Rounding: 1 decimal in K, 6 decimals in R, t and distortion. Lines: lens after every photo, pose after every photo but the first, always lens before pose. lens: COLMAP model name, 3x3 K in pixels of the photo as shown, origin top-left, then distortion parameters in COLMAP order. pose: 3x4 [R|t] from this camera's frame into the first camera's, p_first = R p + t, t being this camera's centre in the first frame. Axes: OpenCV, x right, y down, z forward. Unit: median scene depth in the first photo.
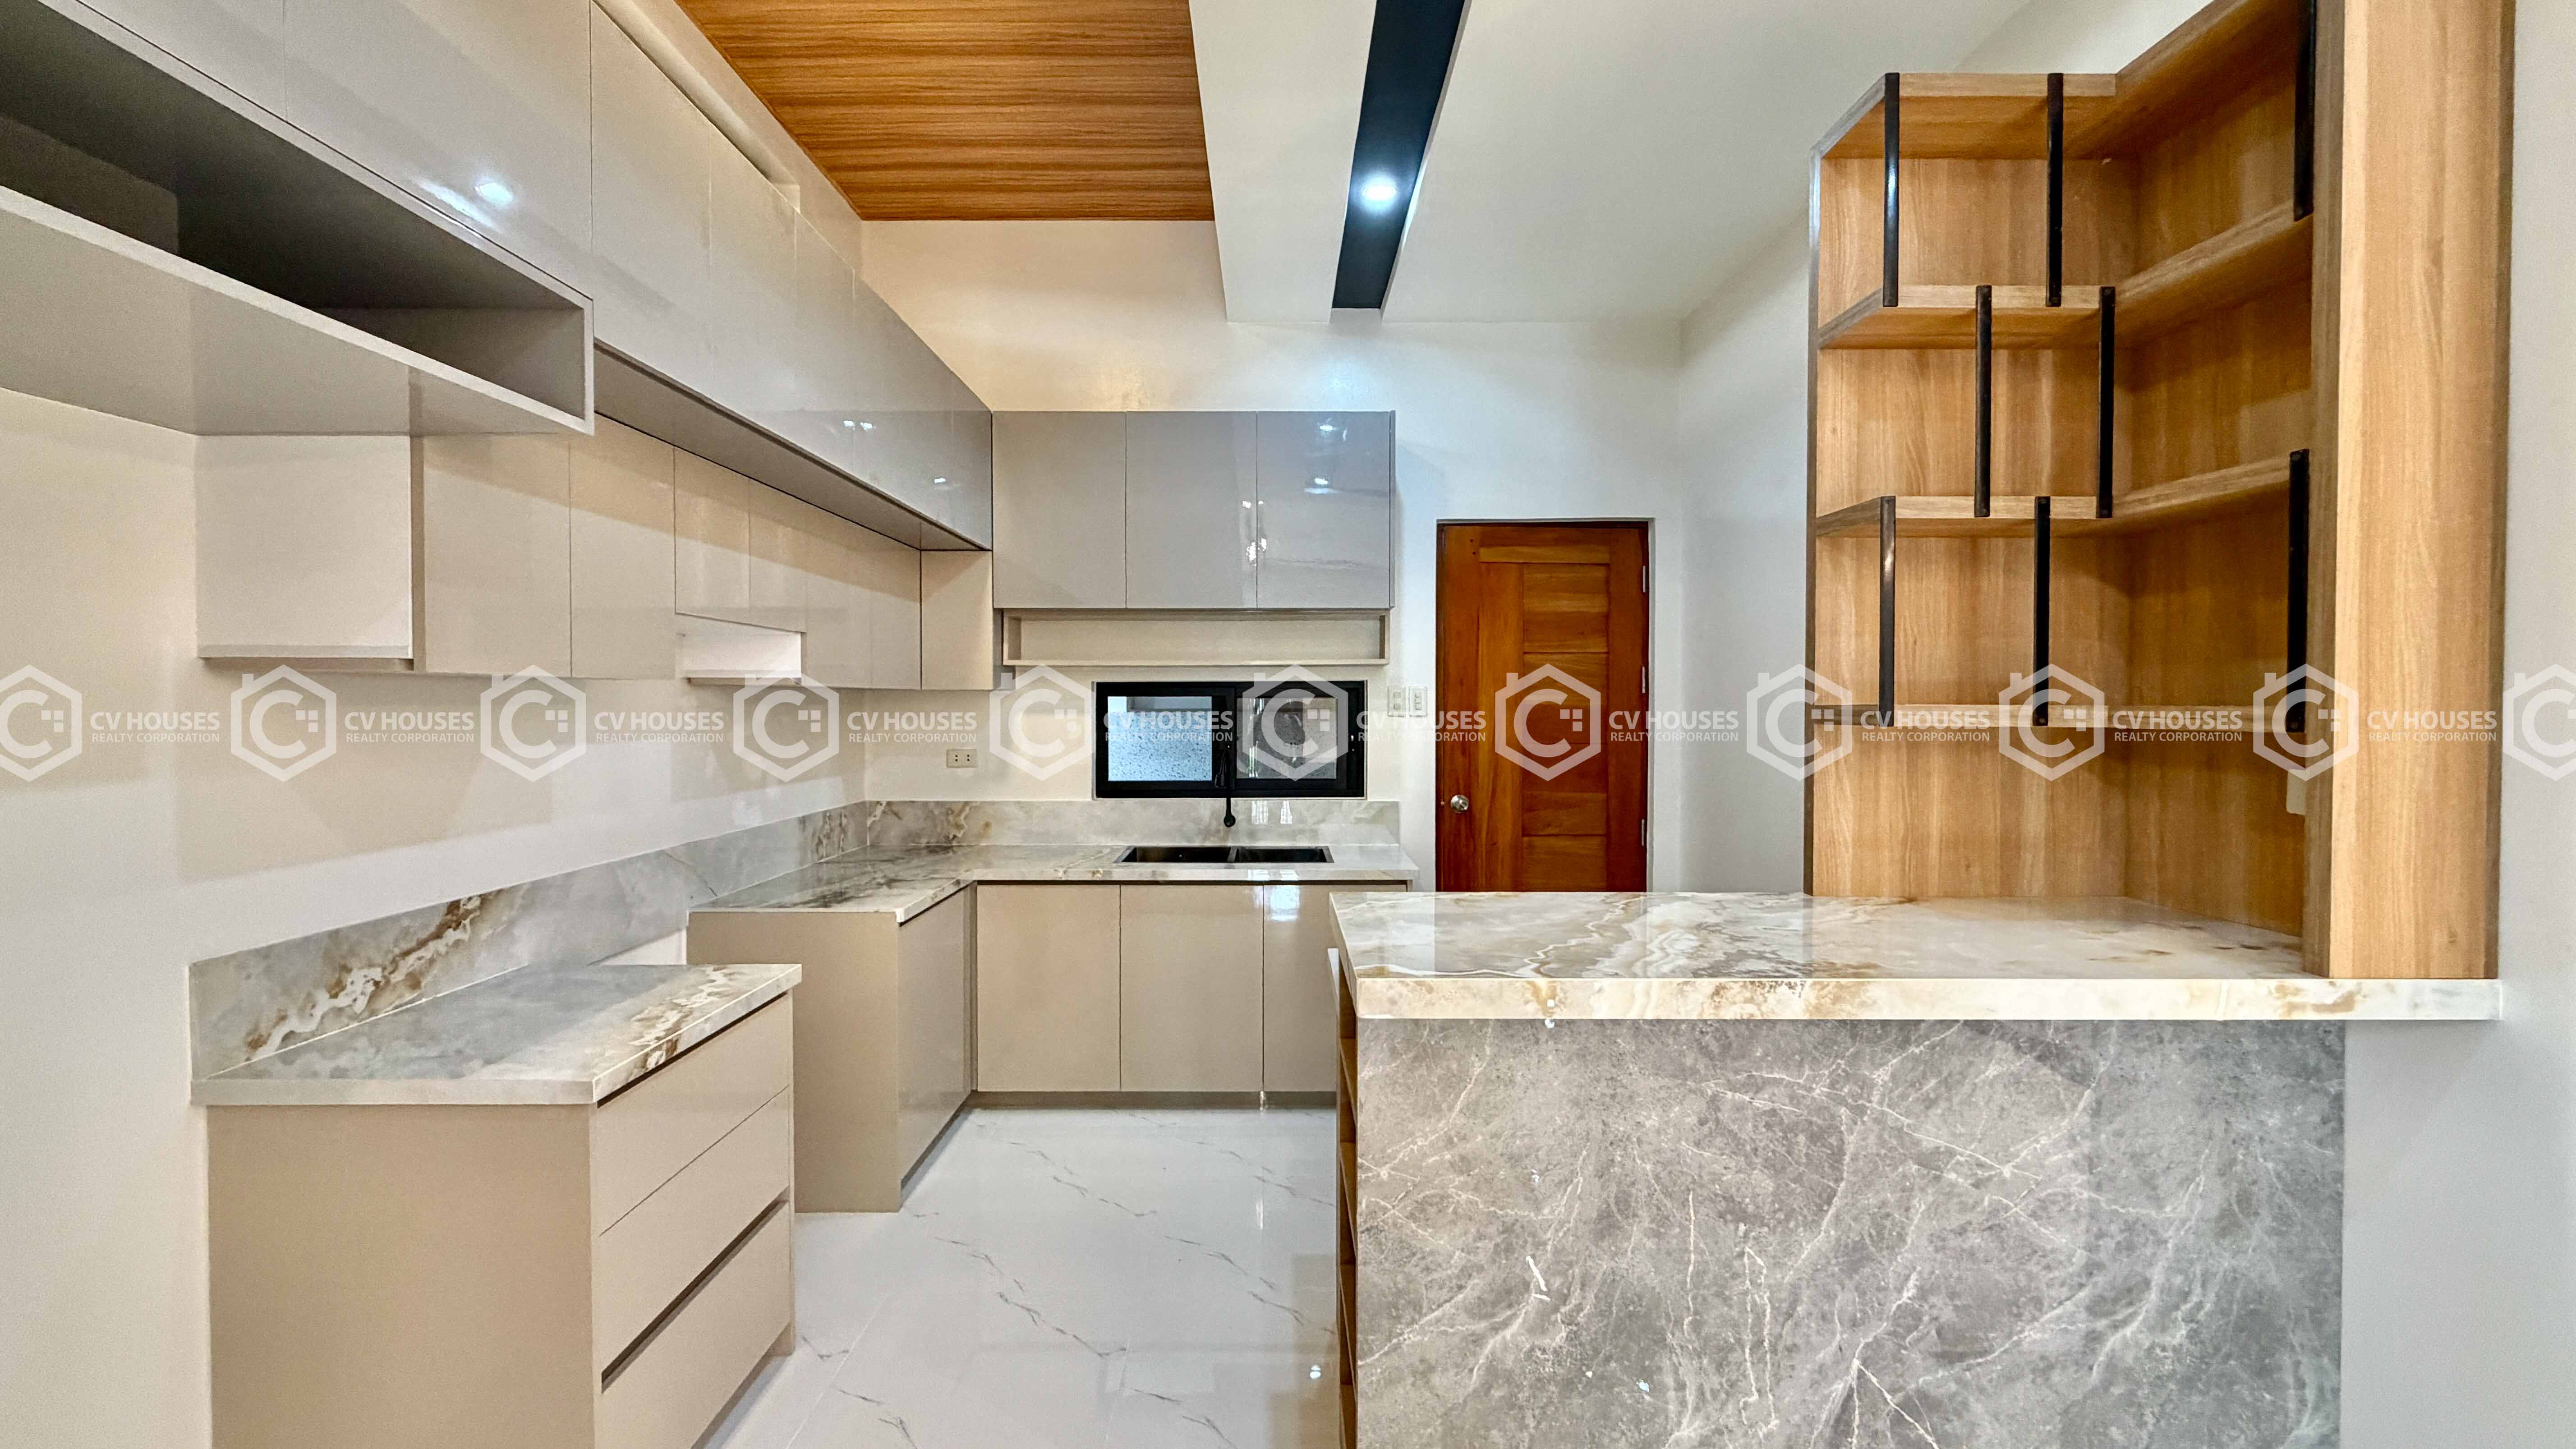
lens RADIAL K [[1034.6, 0, 1277.3], [0, 1034.6, 716.8], [0, 0, 1]] dist [0.002110, -0.000484]
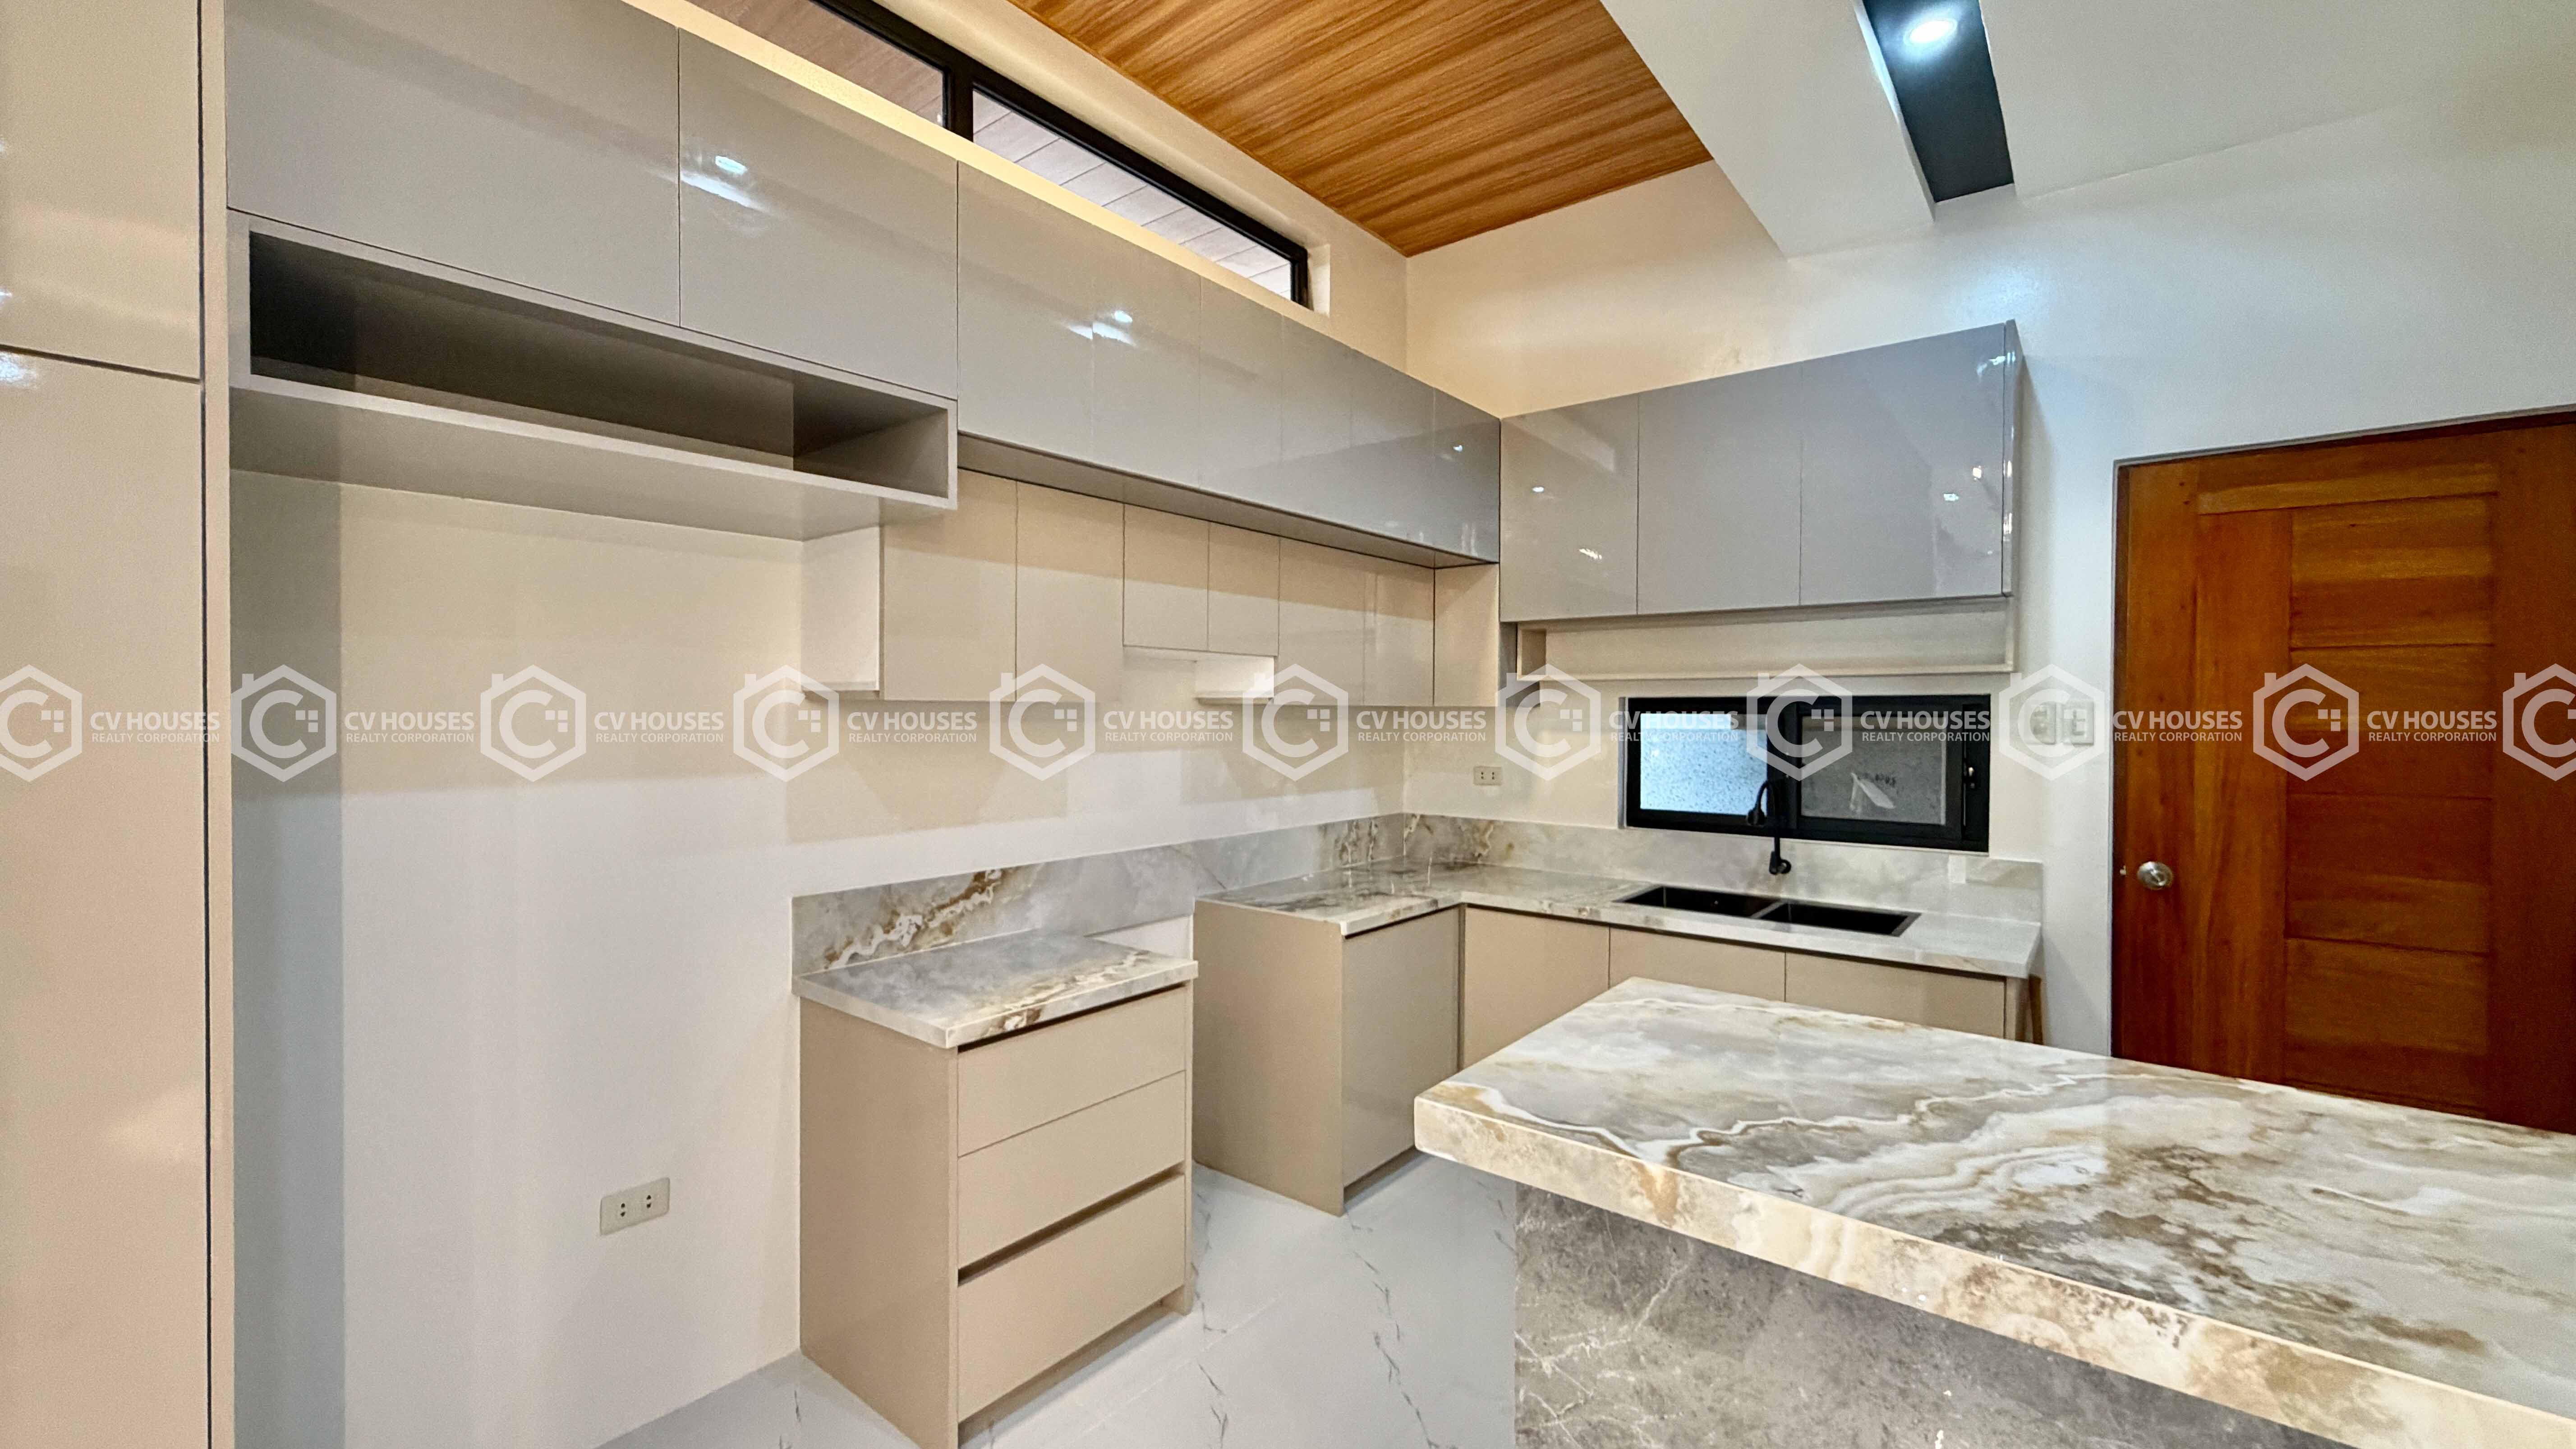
lens RADIAL K [[1034.6, 0, 1277.3], [0, 1034.6, 716.8], [0, 0, 1]] dist [0.002110, -0.000484]
pose [[0.771096, 0.007339, -0.636677, 0.237080], [-0.013448, 0.999898, -0.004761, -0.012487], [0.636577, 0.012234, 0.771116, 0.162464]]
